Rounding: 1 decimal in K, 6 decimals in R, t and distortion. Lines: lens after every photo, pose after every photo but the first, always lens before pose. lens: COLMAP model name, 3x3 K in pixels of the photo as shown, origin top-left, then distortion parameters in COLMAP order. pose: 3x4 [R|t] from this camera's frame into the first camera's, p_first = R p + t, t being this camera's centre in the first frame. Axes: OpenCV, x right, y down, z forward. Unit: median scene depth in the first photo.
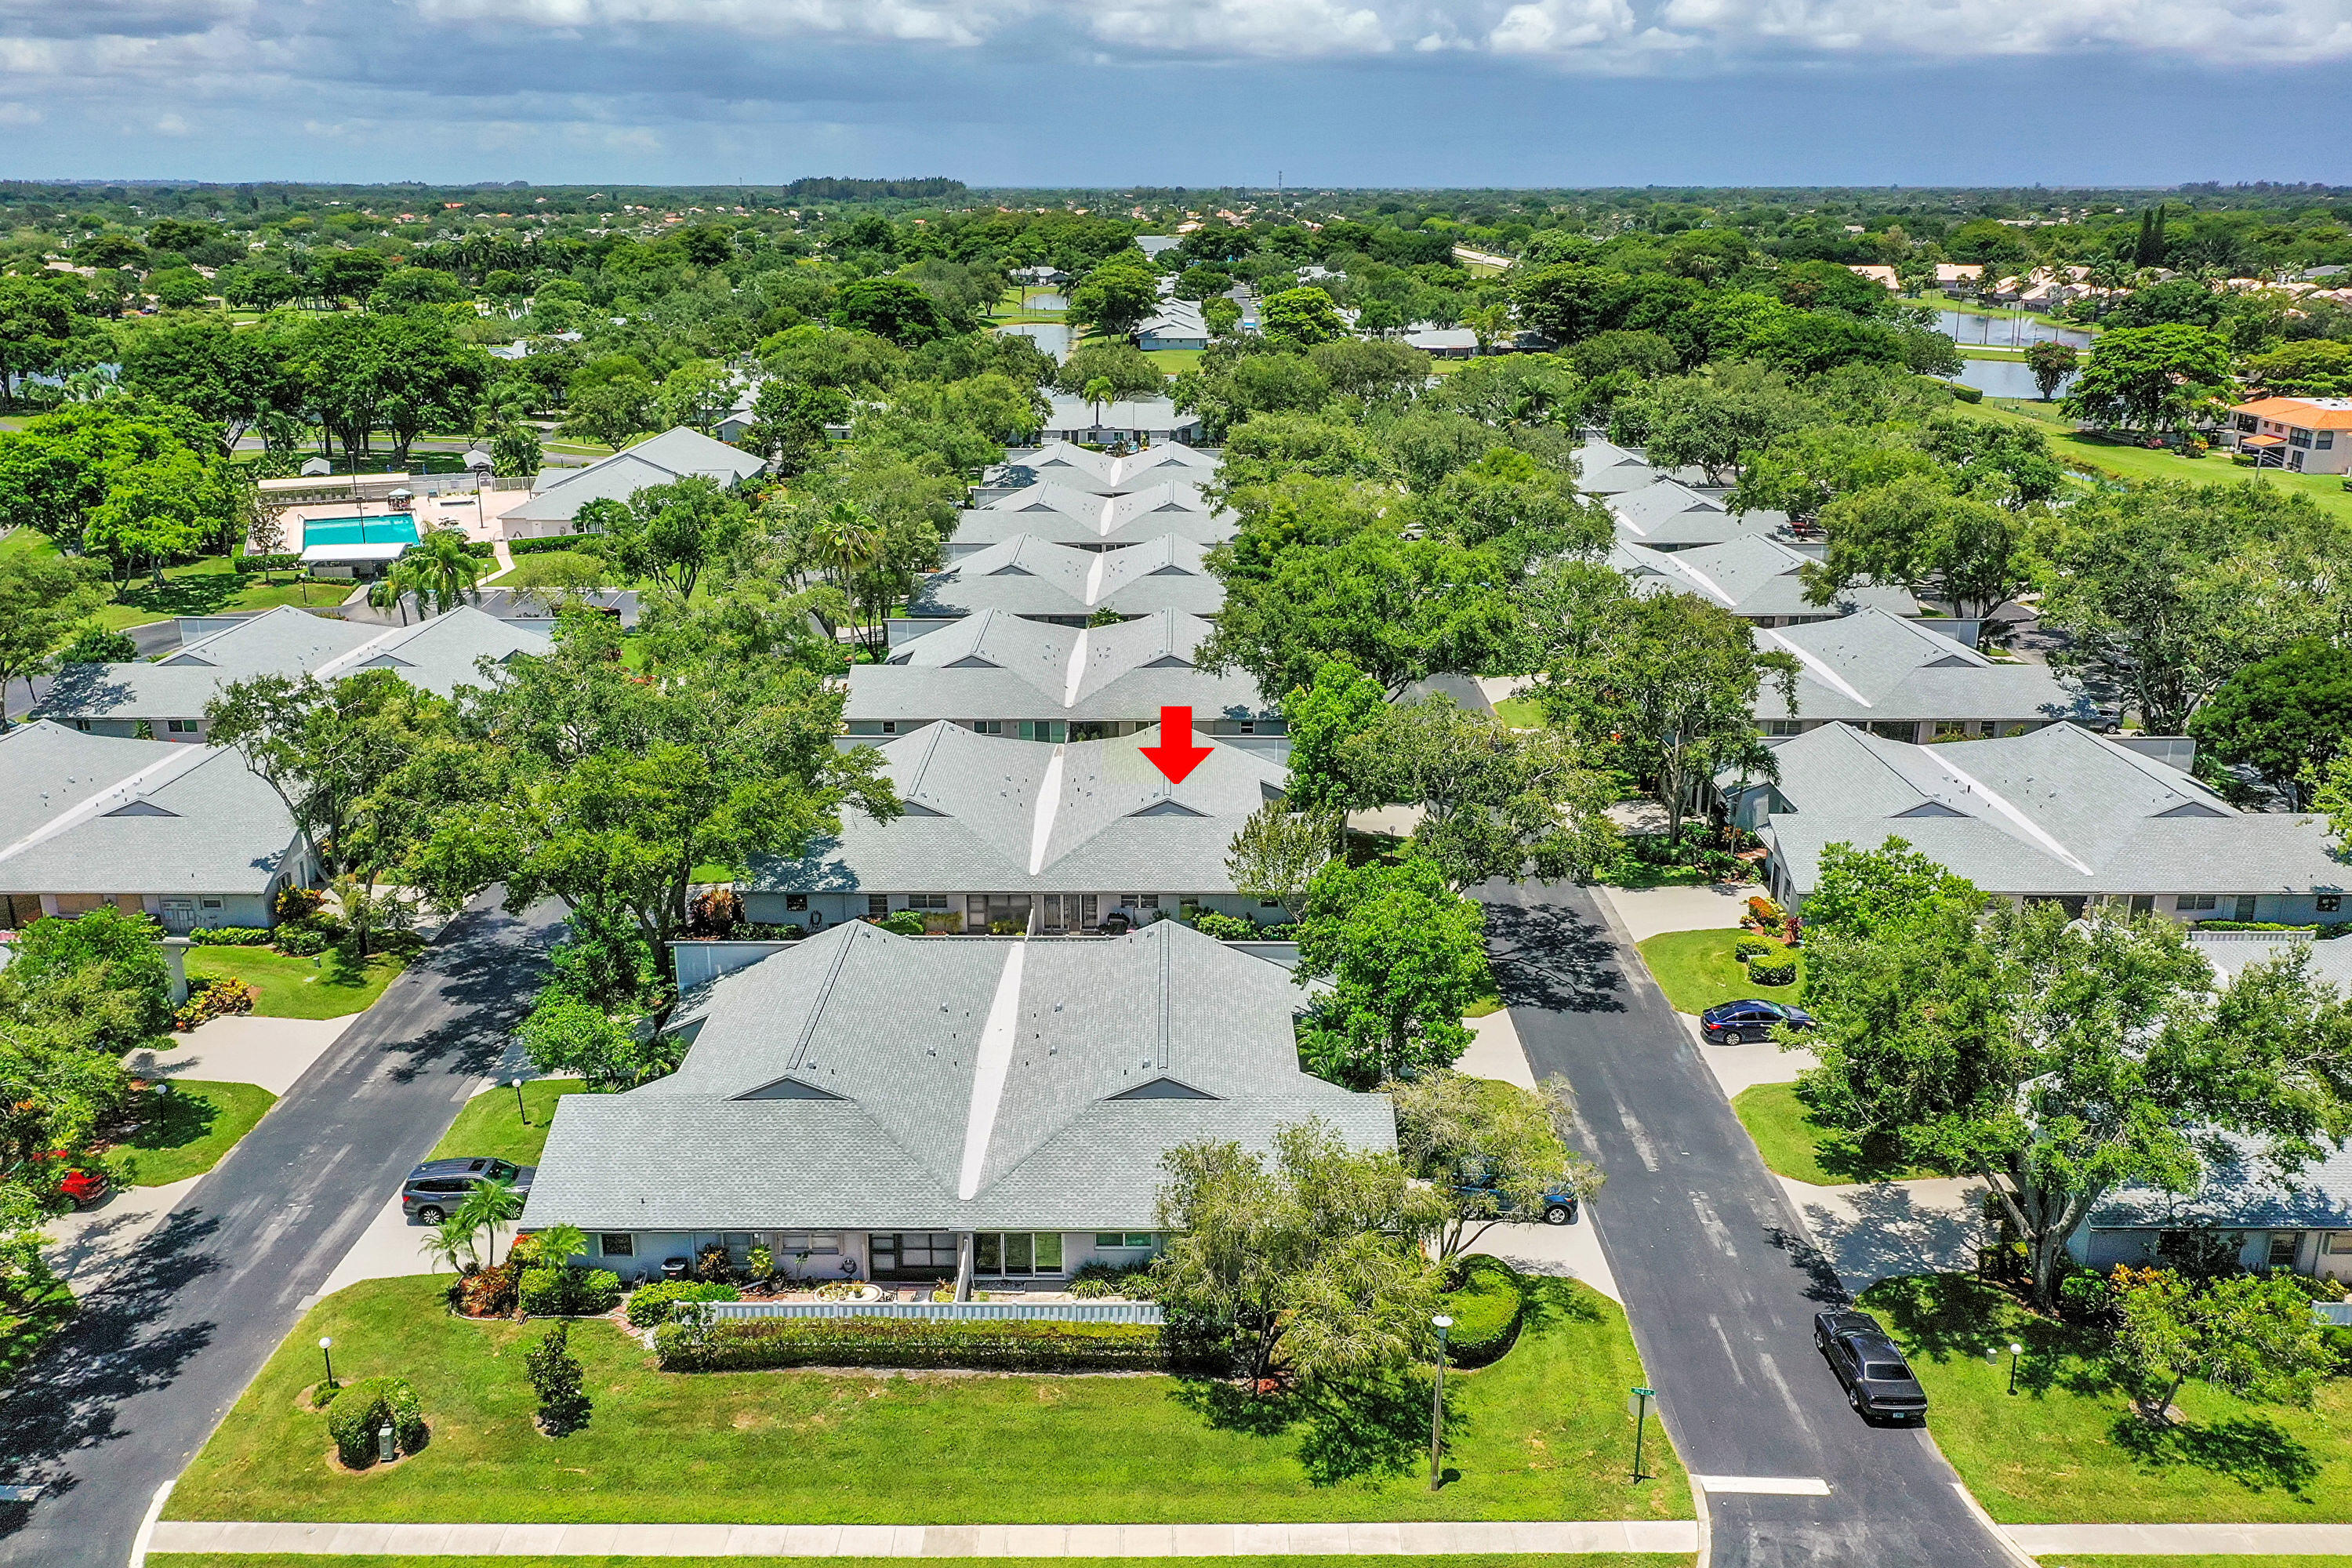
lens RADIAL K [[1881.5, 0, 1176.6], [0, 1881.5, 781.7], [0, 0, 1]] dist [0.024394, -0.001060]
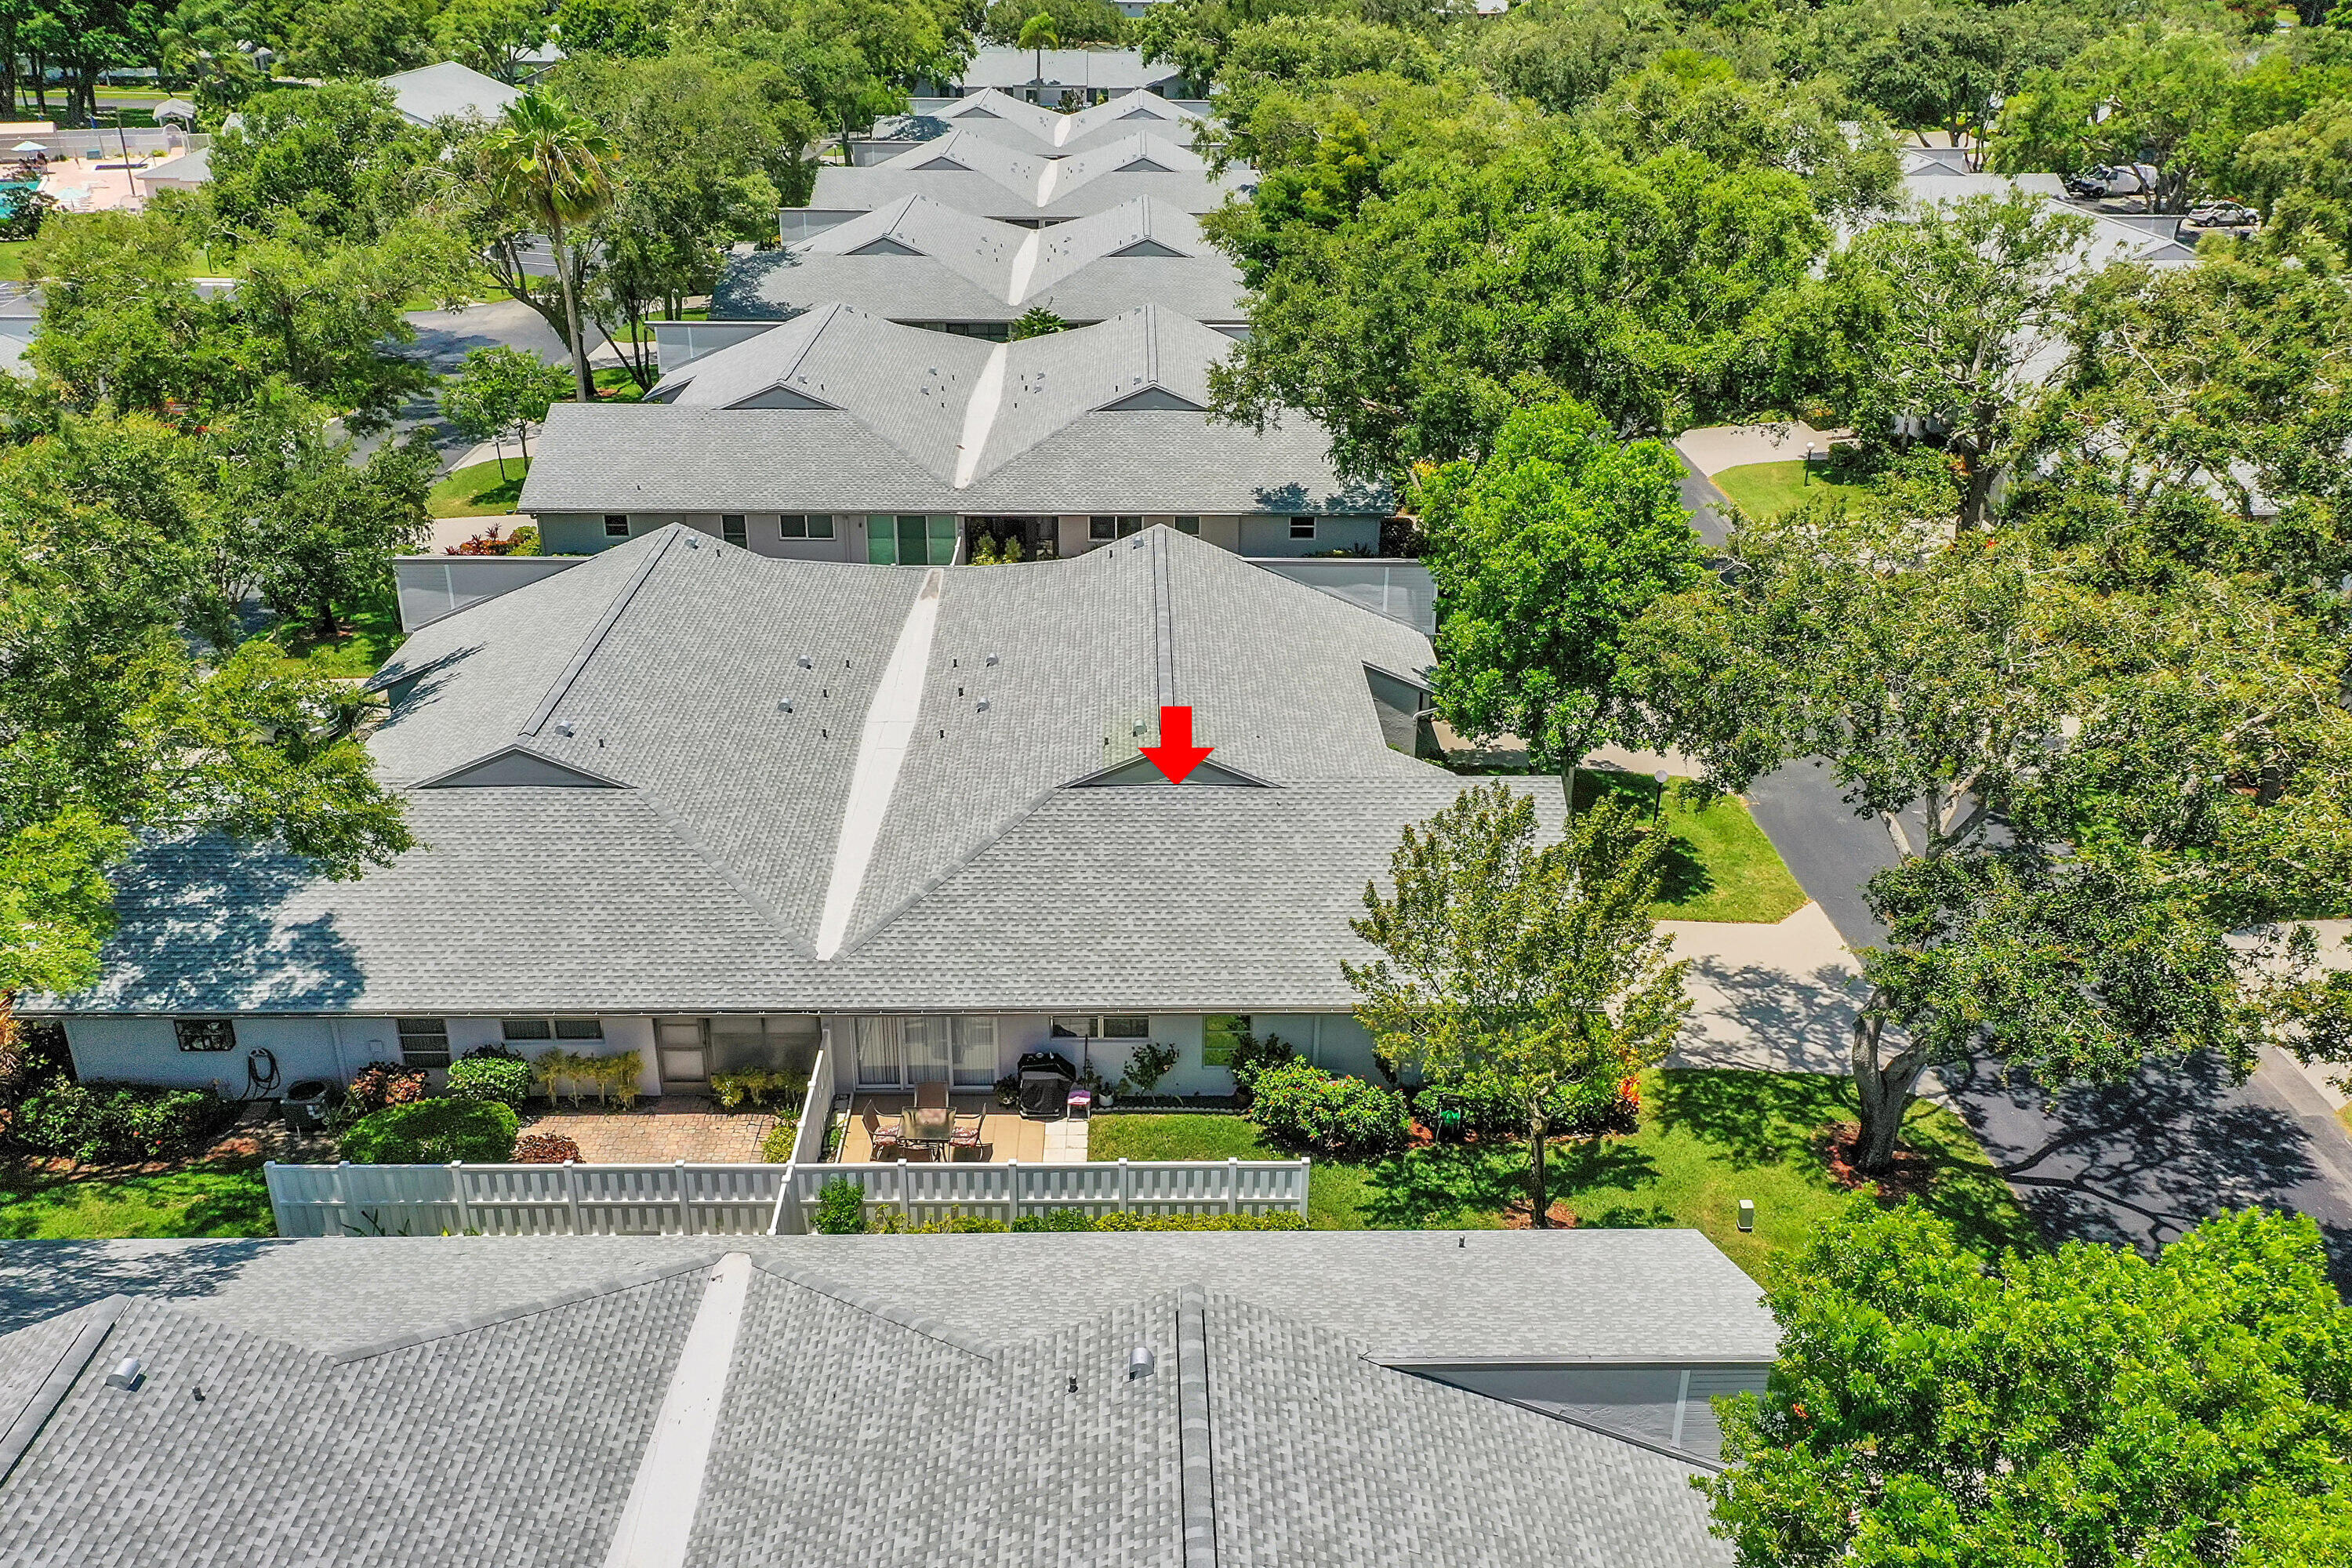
lens RADIAL K [[1881.5, 0, 1174.1], [0, 1881.5, 788.5], [0, 0, 1]] dist [0.024394, -0.001060]
pose [[0.999775, -0.000703, 0.021214, -0.009397], [-0.002211, 0.990567, 0.137013, -0.027736], [-0.021110, -0.137029, 0.990342, 0.455208]]
